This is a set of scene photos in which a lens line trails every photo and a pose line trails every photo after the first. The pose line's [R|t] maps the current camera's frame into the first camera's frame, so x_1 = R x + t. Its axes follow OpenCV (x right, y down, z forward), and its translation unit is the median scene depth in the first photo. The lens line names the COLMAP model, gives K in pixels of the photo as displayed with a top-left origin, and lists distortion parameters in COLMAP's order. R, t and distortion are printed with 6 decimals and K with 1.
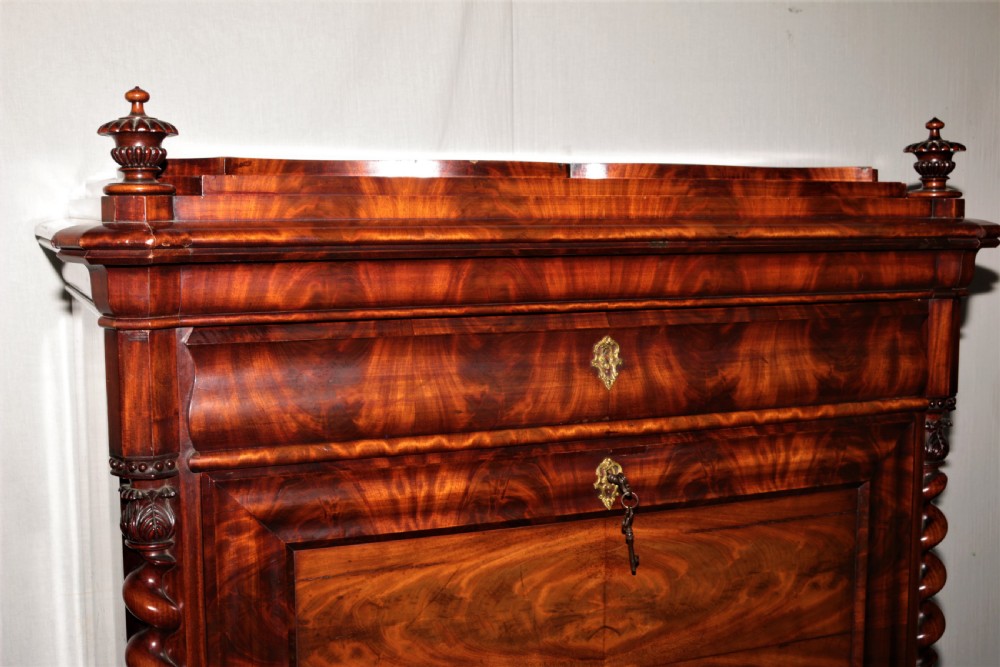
lens RADIAL K [[1246.7, 0, 523.8], [0, 1246.7, 349.7], [0, 0, 1]] dist [-0.076010, 0.000000]
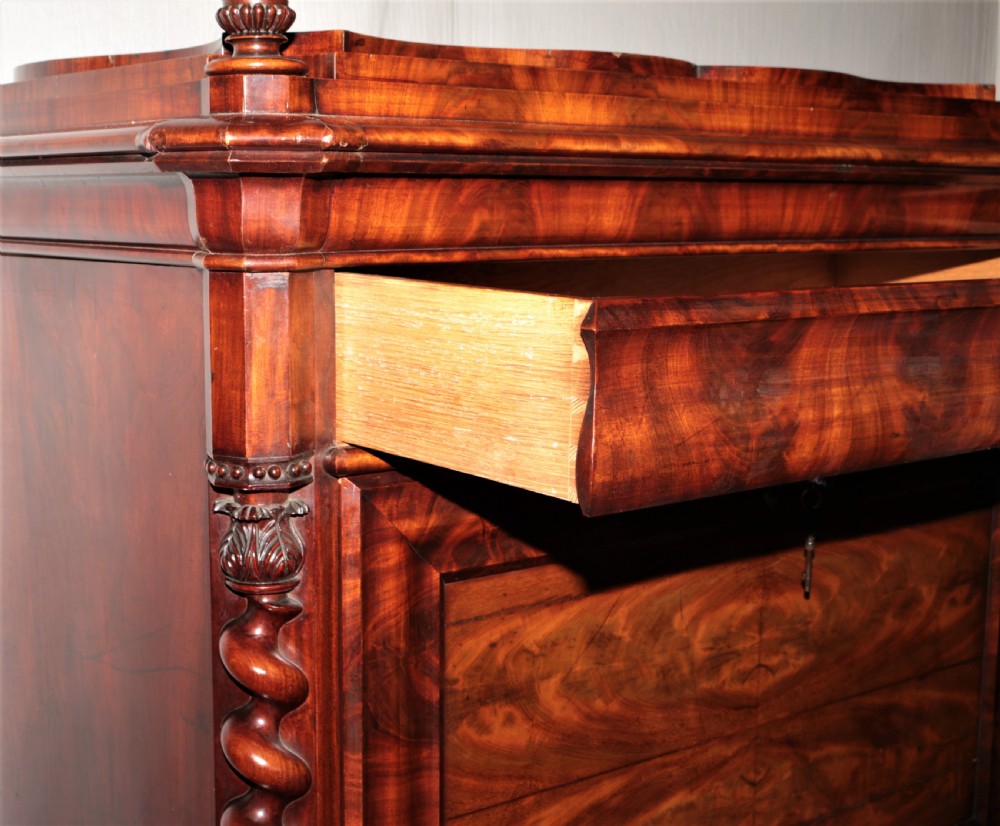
lens RADIAL K [[1598.3, 0, 490.5], [0, 1598.3, 433.2], [0, 0, 1]] dist [-0.055506, 0.000000]
pose [[0.963303, -0.031868, 0.266517, -0.371371], [0.020177, 0.998715, 0.046489, 0.029729], [-0.267656, -0.039405, 0.962709, 0.095104]]
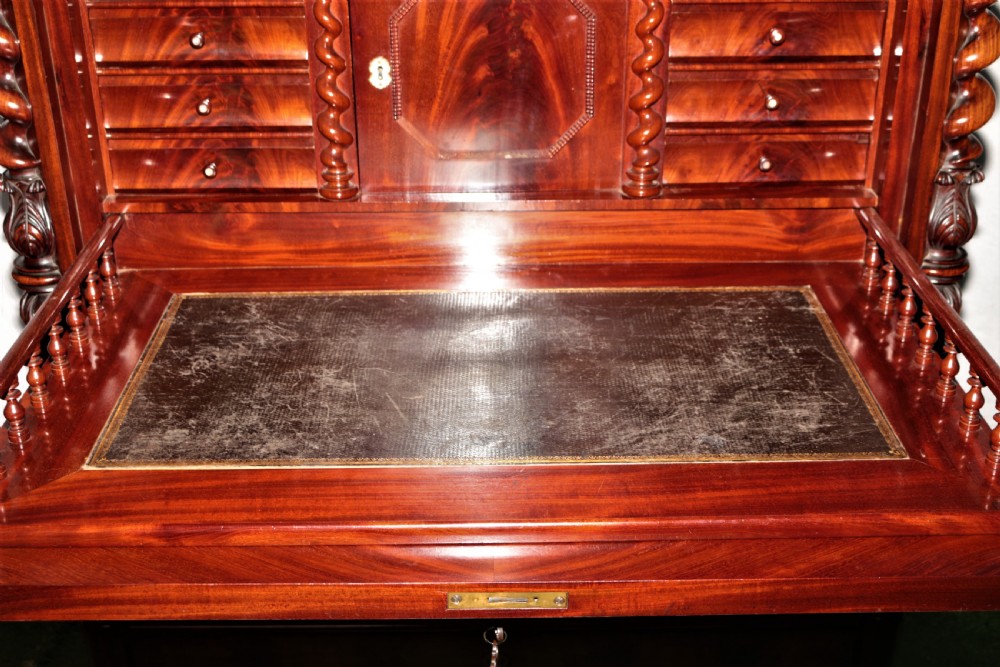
lens RADIAL K [[1246.7, 0, 503.8], [0, 1246.7, 348.4], [0, 0, 1]] dist [-0.076010, 0.000000]
pose [[0.918961, 0.182815, -0.349414, 0.430350], [-0.036343, 0.921542, 0.386574, 0.086724], [0.392671, -0.342548, 0.853505, 0.199603]]
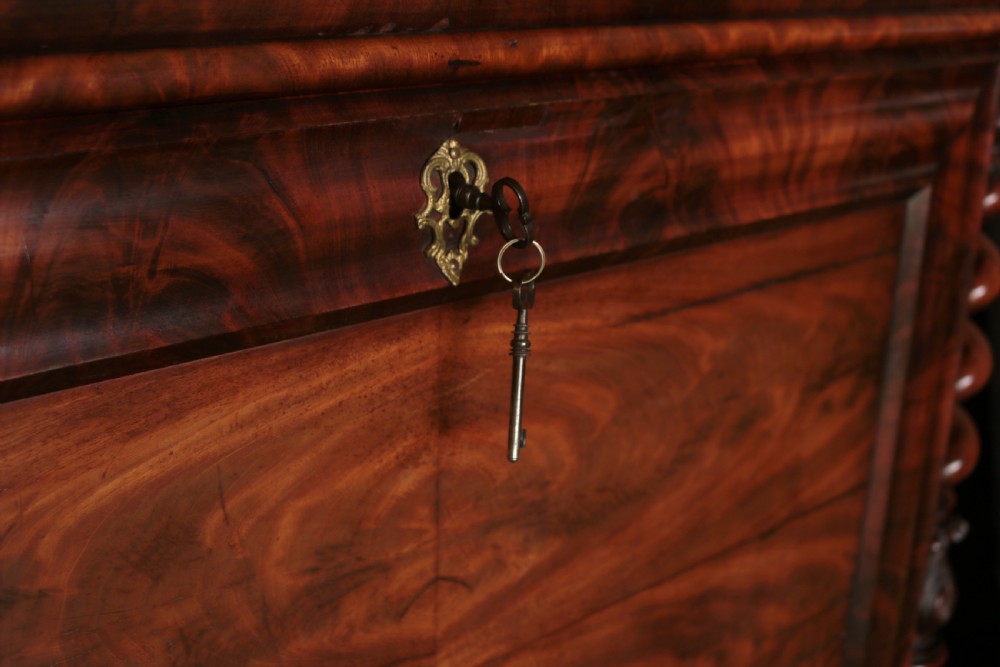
lens RADIAL K [[1246.7, 0, 507.3], [0, 1246.7, 338.3], [0, 0, 1]] dist [-0.076010, 0.000000]
pose [[0.954410, -0.068777, 0.290468, -0.022958], [0.002371, 0.974809, 0.223027, 0.064678], [-0.298490, -0.212170, 0.930531, 0.670439]]
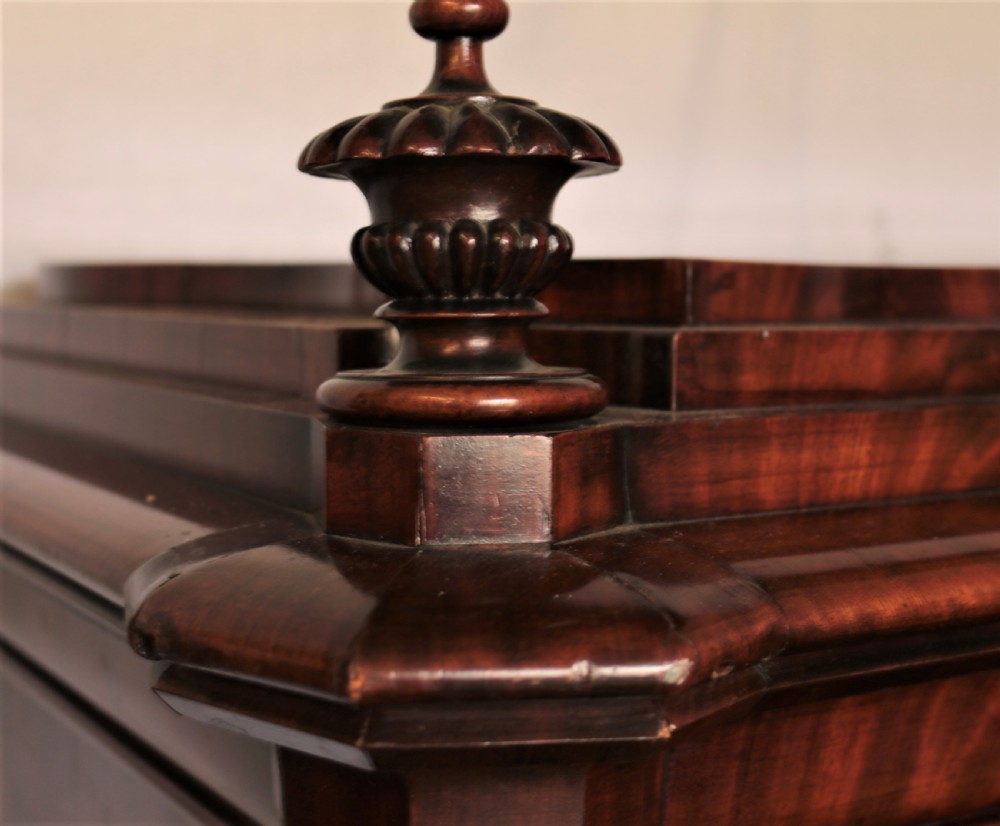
lens RADIAL K [[1598.3, 0, 499.4], [0, 1598.3, 417.7], [0, 0, 1]] dist [-0.055506, 0.000000]
pose [[0.992127, -0.002823, 0.125205, -0.298290], [0.005461, 0.999770, -0.020737, -0.102302], [-0.125118, 0.021257, 0.991914, 0.595410]]
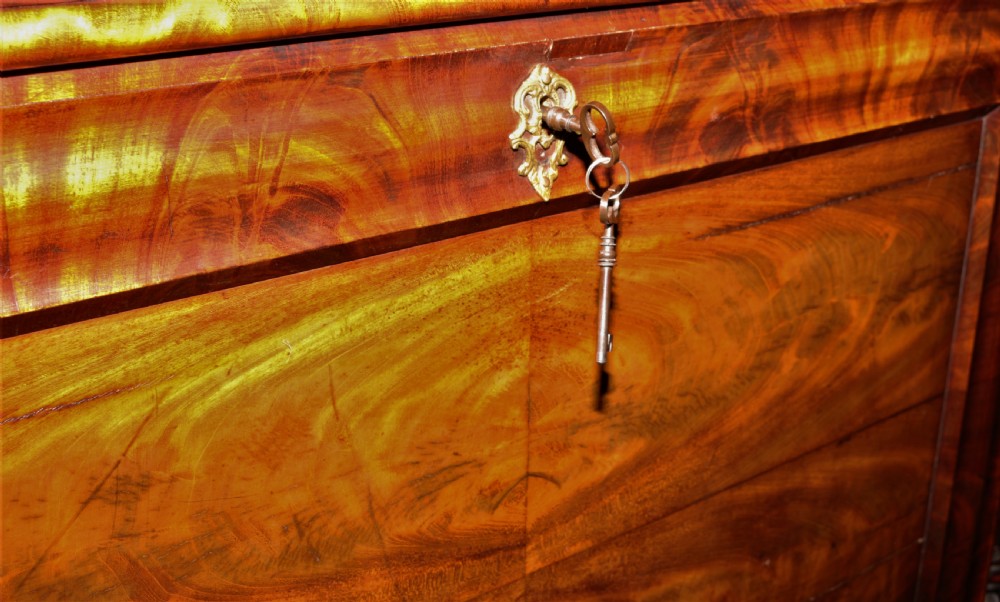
lens RADIAL K [[1272.9, 0, 522.2], [0, 1272.9, 271.1], [0, 0, 1]] dist [-0.077992, 0.000000]
pose [[0.969283, -0.070195, 0.235717, -0.034001], [0.012762, 0.971470, 0.236820, 0.057258], [-0.245616, -0.226538, 0.942525, 0.636057]]
